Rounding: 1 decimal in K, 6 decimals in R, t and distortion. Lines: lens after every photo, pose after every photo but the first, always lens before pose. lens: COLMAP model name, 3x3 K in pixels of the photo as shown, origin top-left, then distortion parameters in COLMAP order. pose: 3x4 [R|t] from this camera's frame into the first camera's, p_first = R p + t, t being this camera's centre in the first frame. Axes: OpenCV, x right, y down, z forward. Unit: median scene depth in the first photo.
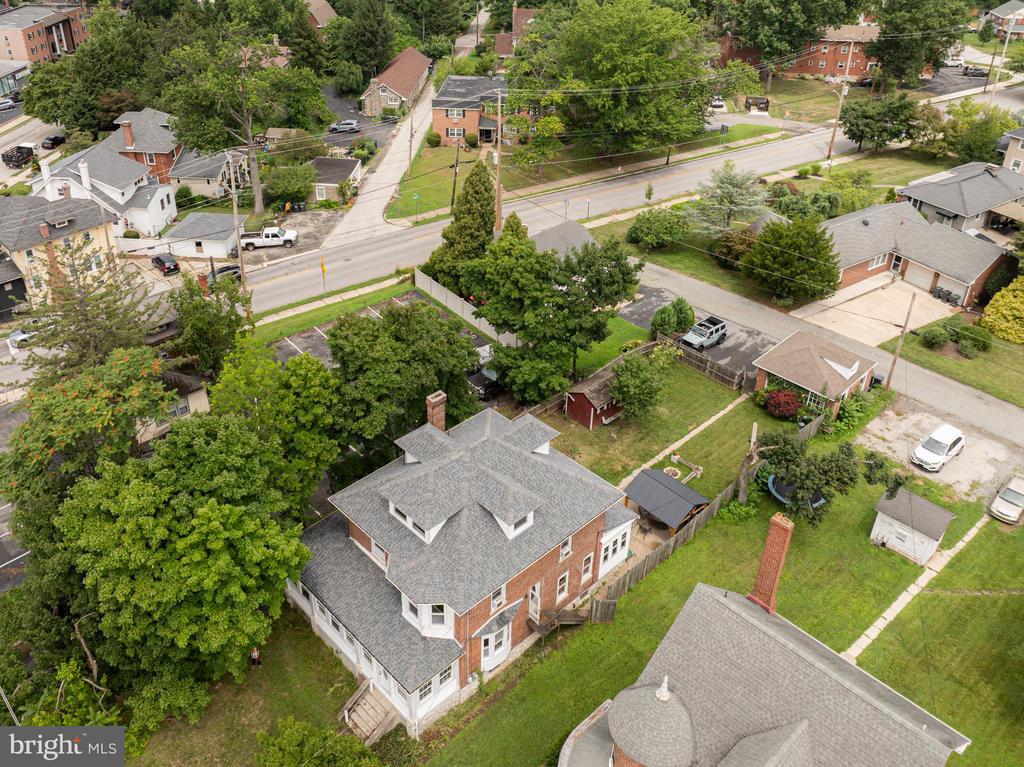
lens RADIAL K [[868.7, 0, 453.2], [0, 868.7, 313.2], [0, 0, 1]] dist [-0.036623, -0.008224]
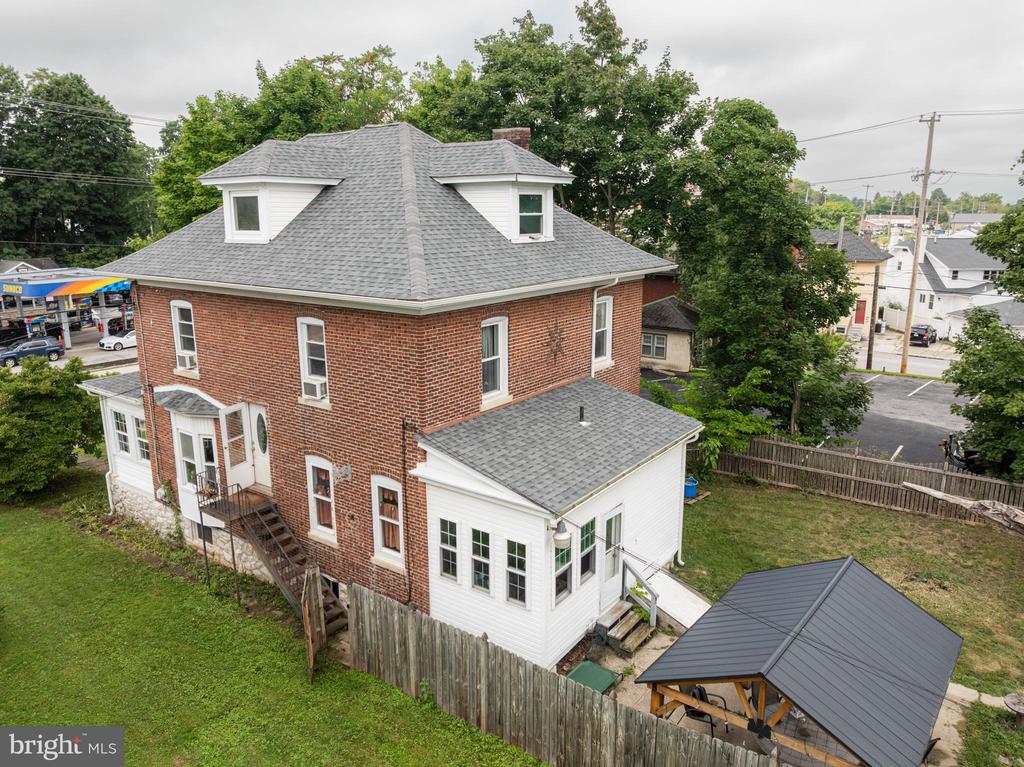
lens RADIAL K [[736.6, 0, 512.0], [0, 736.6, 383.5], [0, 0, 1]] dist [-0.033238, -0.000580]
pose [[0.208816, 0.232456, -0.949926, 0.424444], [-0.491930, 0.864472, 0.103407, 0.171912], [0.845222, 0.445704, 0.294868, 0.867894]]
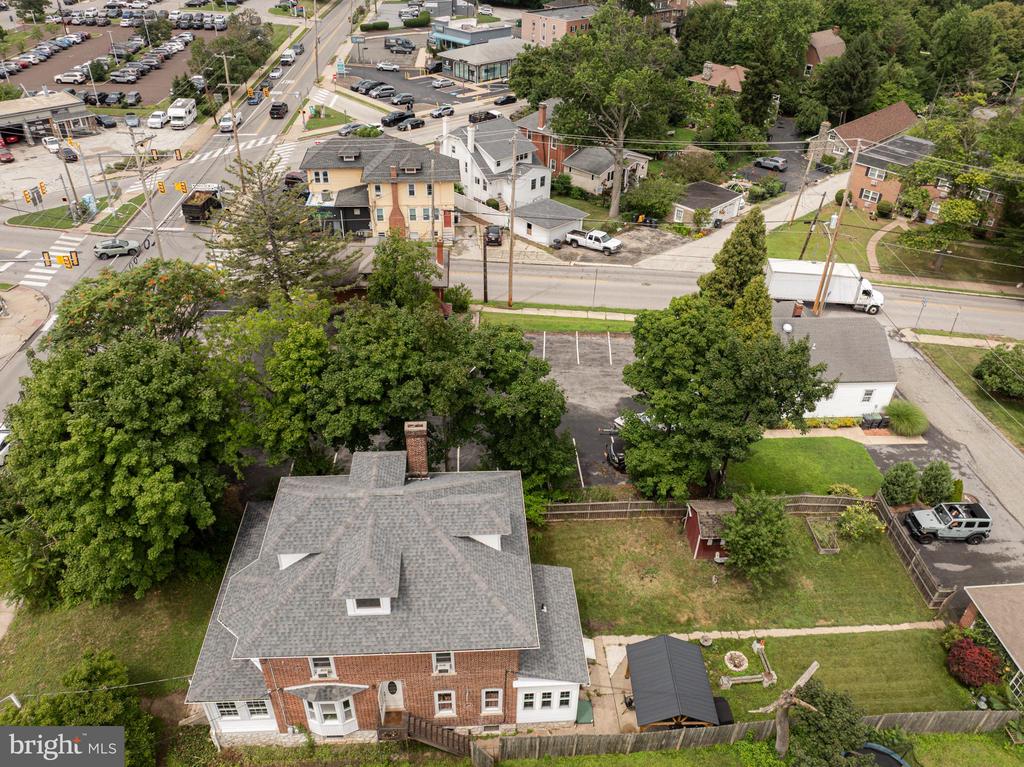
lens RADIAL K [[762.9, 0, 512.4], [0, 762.9, 366.2], [0, 0, 1]] dist [-0.035788, 0.000813]
pose [[0.784549, 0.362904, -0.502777, 0.383612], [-0.332386, 0.930639, 0.153068, -0.100056], [0.523453, 0.047027, 0.850756, 0.376446]]
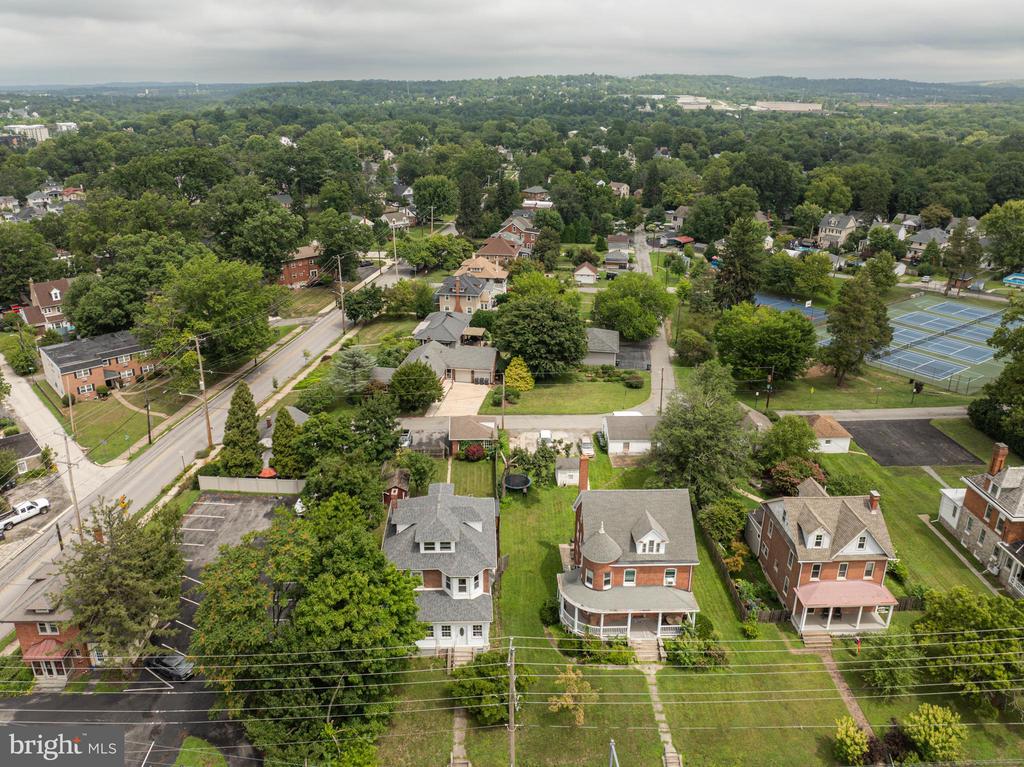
lens RADIAL K [[762.9, 0, 512.4], [0, 762.9, 366.2], [0, 0, 1]] dist [-0.035788, 0.000813]
pose [[0.637063, -0.264365, 0.724059, -0.838875], [0.378075, 0.925759, 0.005359, -0.051205], [-0.671721, 0.270335, 0.689717, -0.254660]]
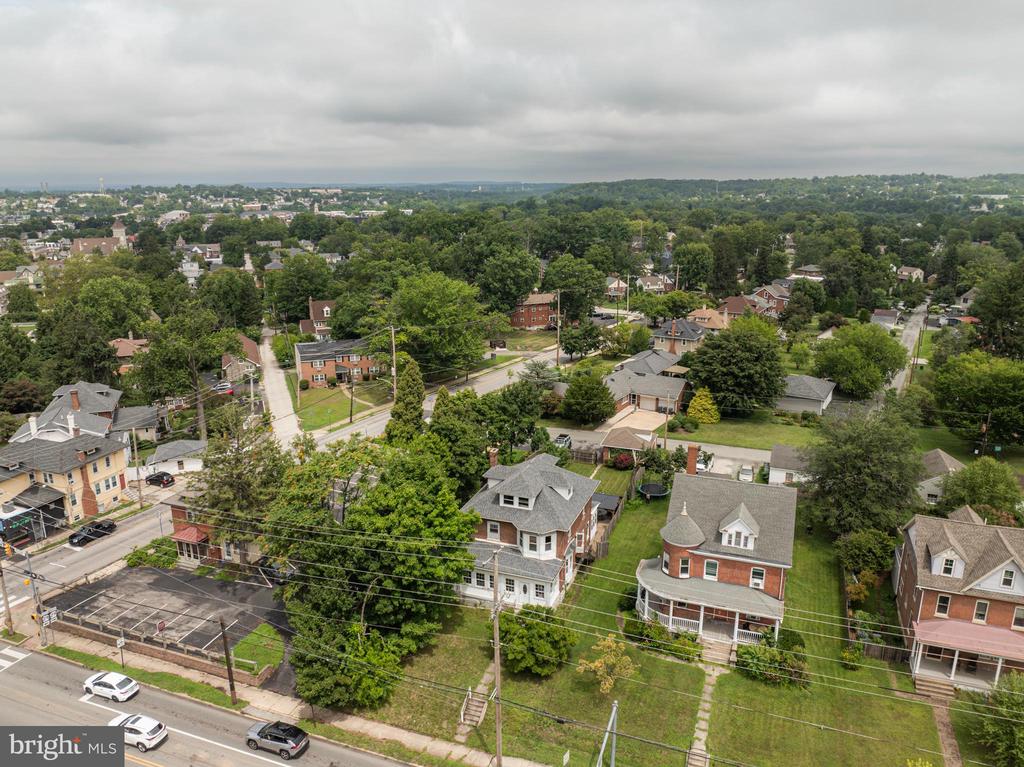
lens RADIAL K [[760.0, 0, 512.0], [0, 760.0, 383.5], [0, 0, 1]] dist [-0.038649, 0.000214]
pose [[0.883895, -0.116683, 0.452895, -0.628594], [0.231519, 0.950565, -0.206943, 0.275871], [-0.406360, 0.287770, 0.867214, -0.377781]]
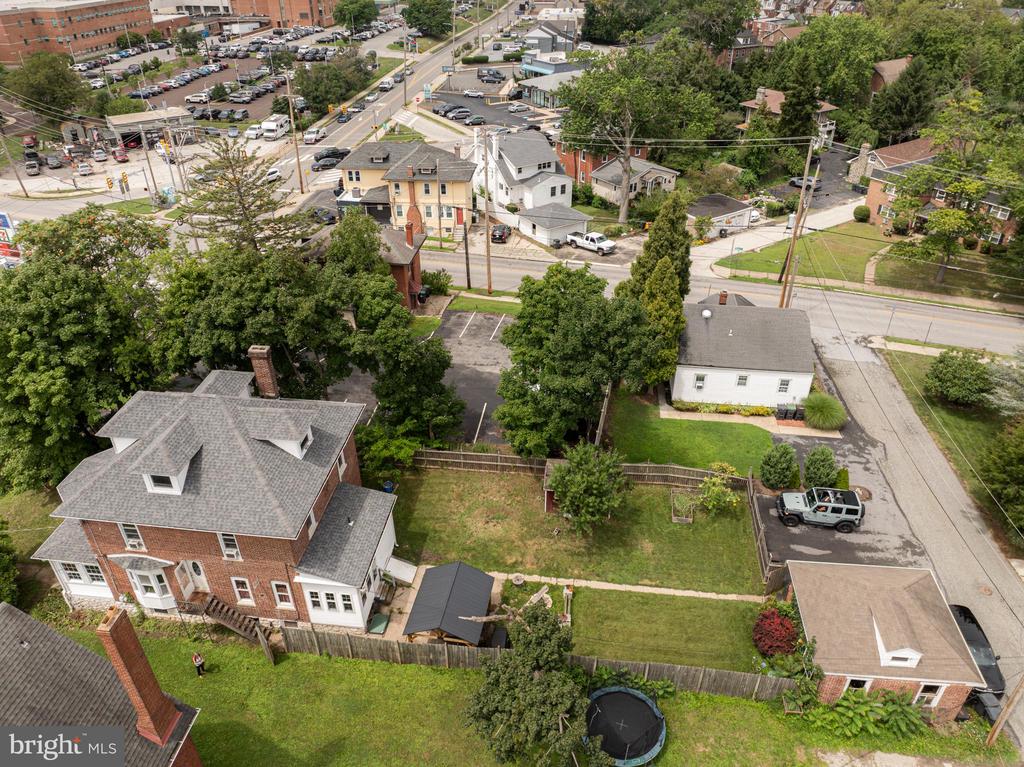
lens RADIAL K [[730.3, 0, 514.3], [0, 730.3, 366.6], [0, 0, 1]] dist [-0.037571, 0.000960]
pose [[0.657408, 0.393914, -0.642376, 0.650051], [-0.372815, 0.910865, 0.177015, -0.128435], [0.654846, 0.123116, 0.745666, 0.539419]]
